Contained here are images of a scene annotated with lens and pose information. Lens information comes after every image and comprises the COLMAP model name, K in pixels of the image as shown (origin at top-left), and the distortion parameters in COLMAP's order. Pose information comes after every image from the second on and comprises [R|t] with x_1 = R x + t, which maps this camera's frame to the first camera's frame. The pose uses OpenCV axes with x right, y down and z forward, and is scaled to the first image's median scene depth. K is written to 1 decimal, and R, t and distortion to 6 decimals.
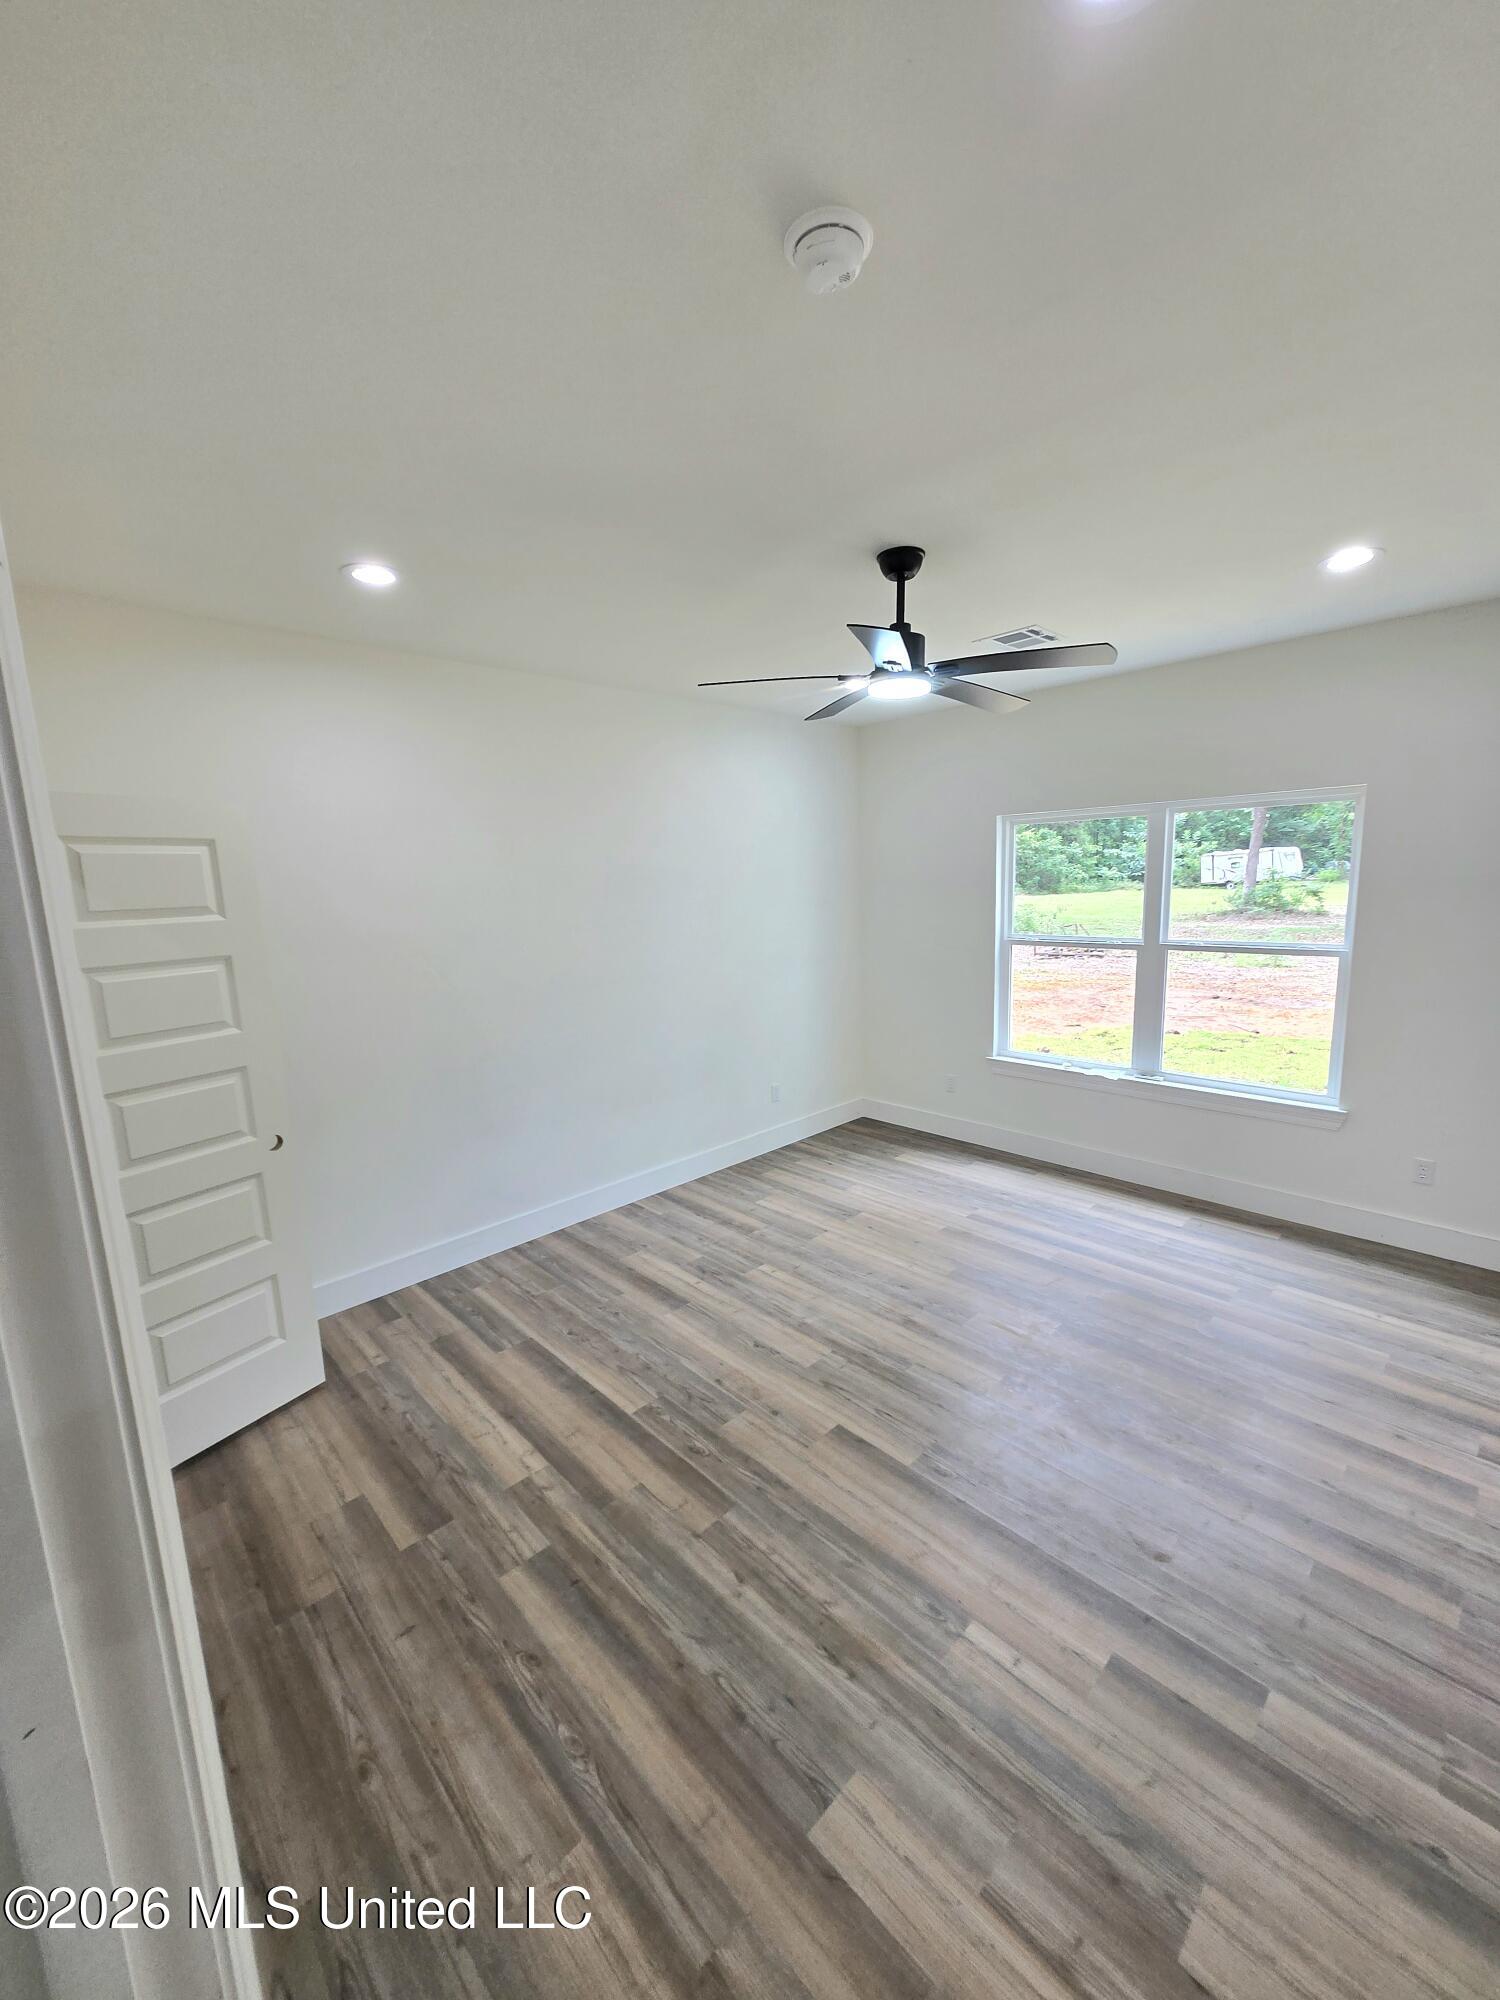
lens RADIAL K [[782.4, 0, 758.3], [0, 782.4, 1009.9], [0, 0, 1]] dist [-0.006844, 0.000004]
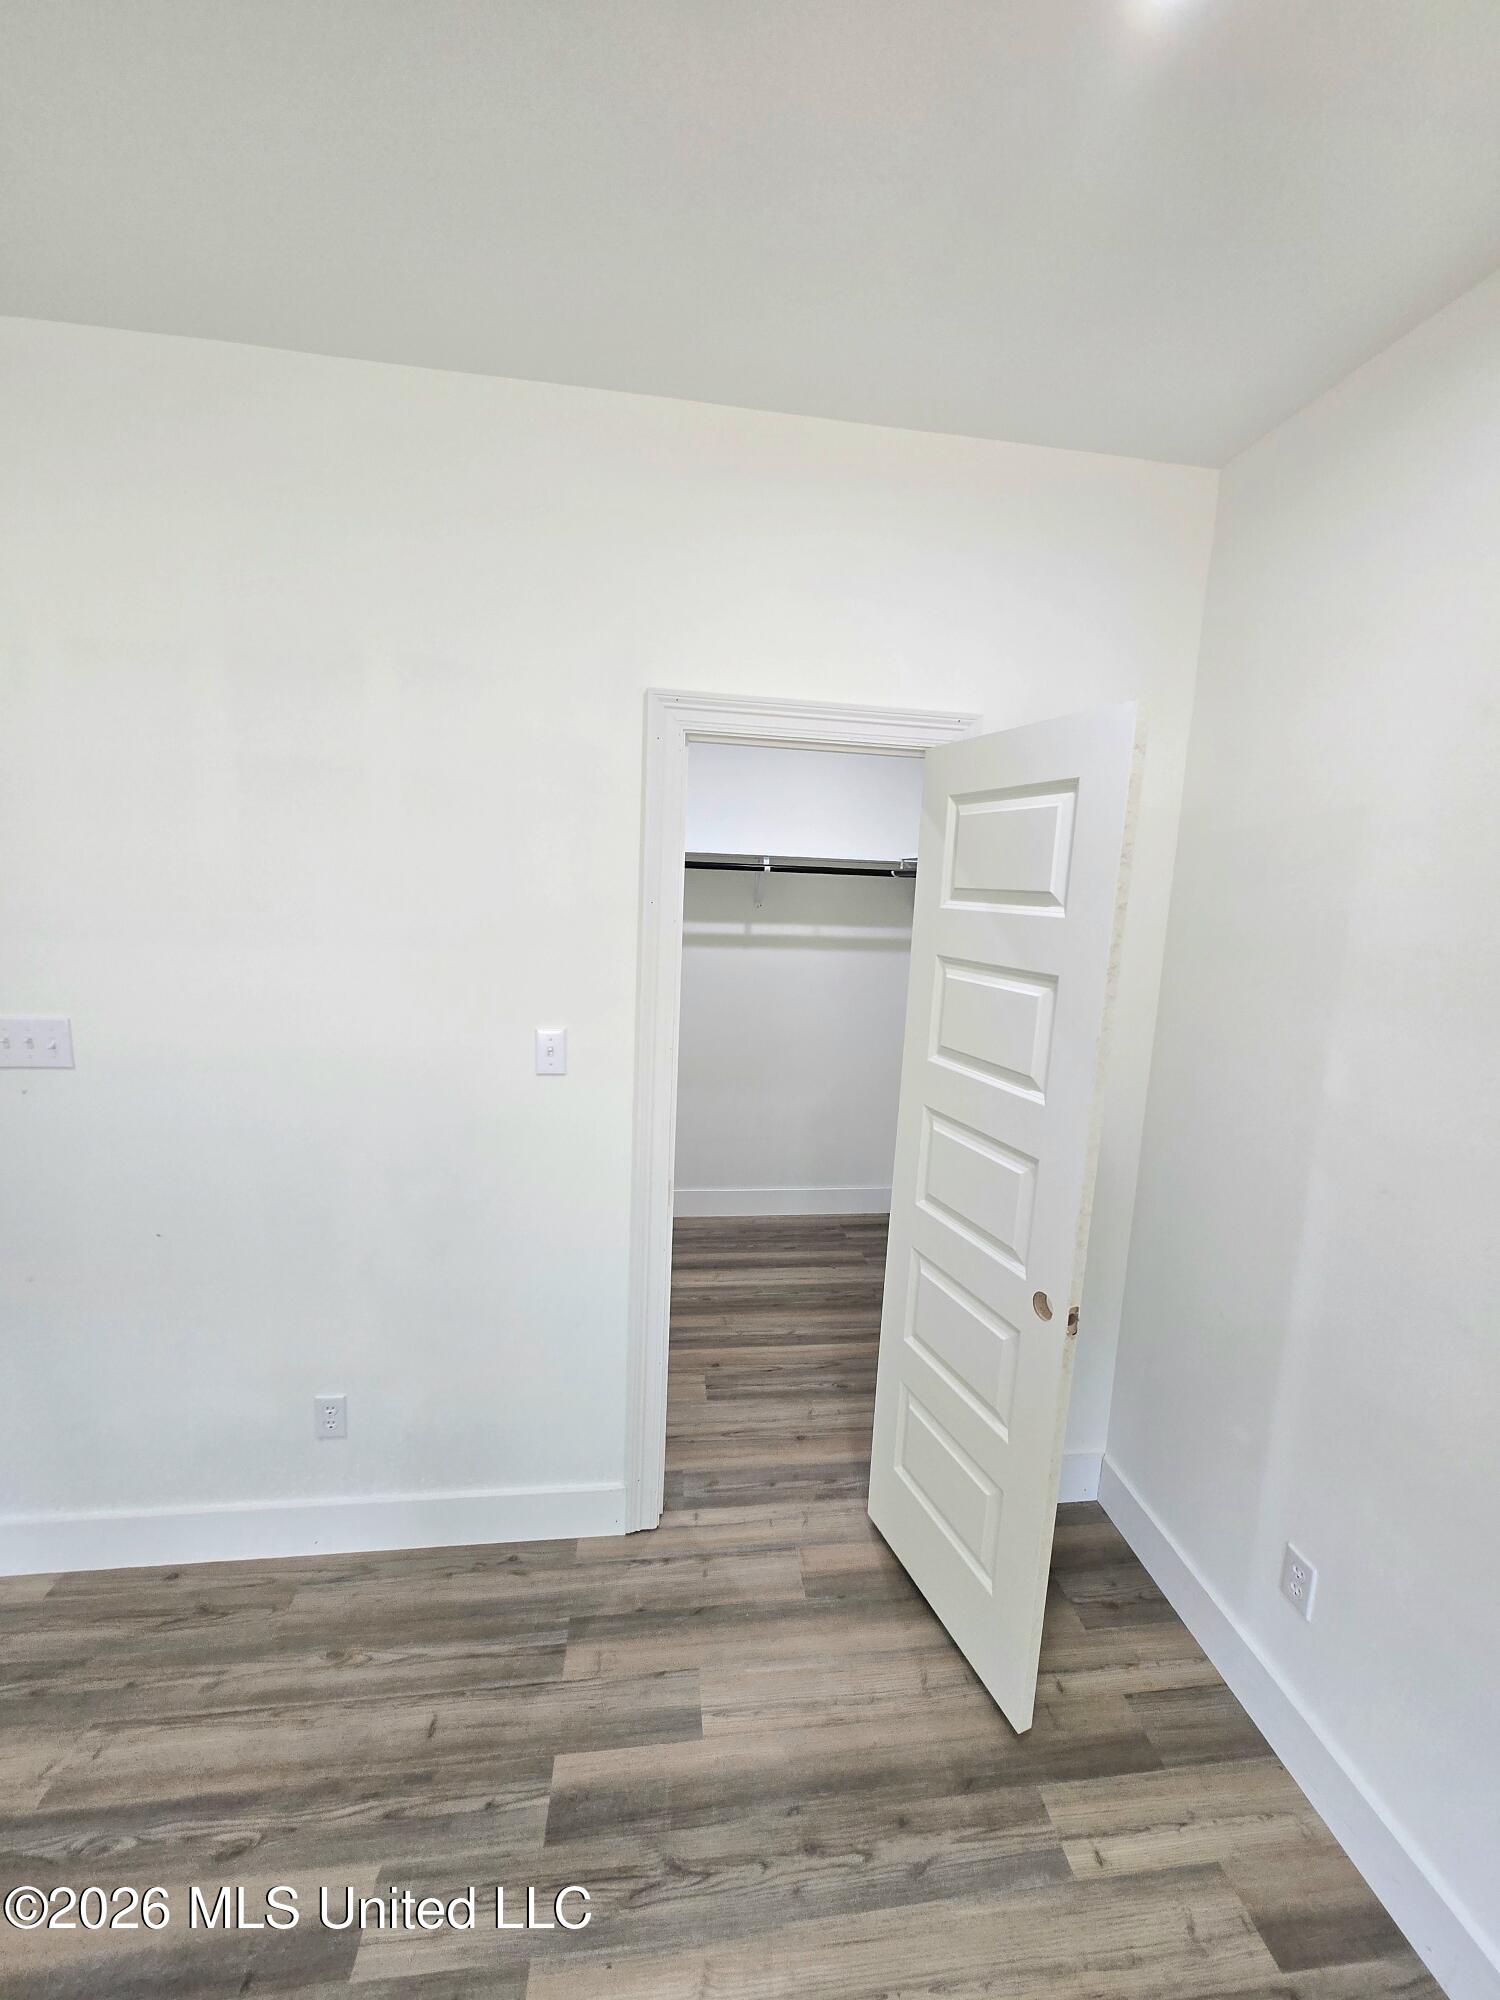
lens RADIAL K [[782.4, 0, 762.3], [0, 782.4, 991.5], [0, 0, 1]] dist [-0.006844, 0.000004]
pose [[-0.588791, 0.127784, -0.798121, -0.085399], [-0.160137, 0.949410, 0.270143, -0.220437], [0.792264, 0.286866, -0.538541, 1.370448]]
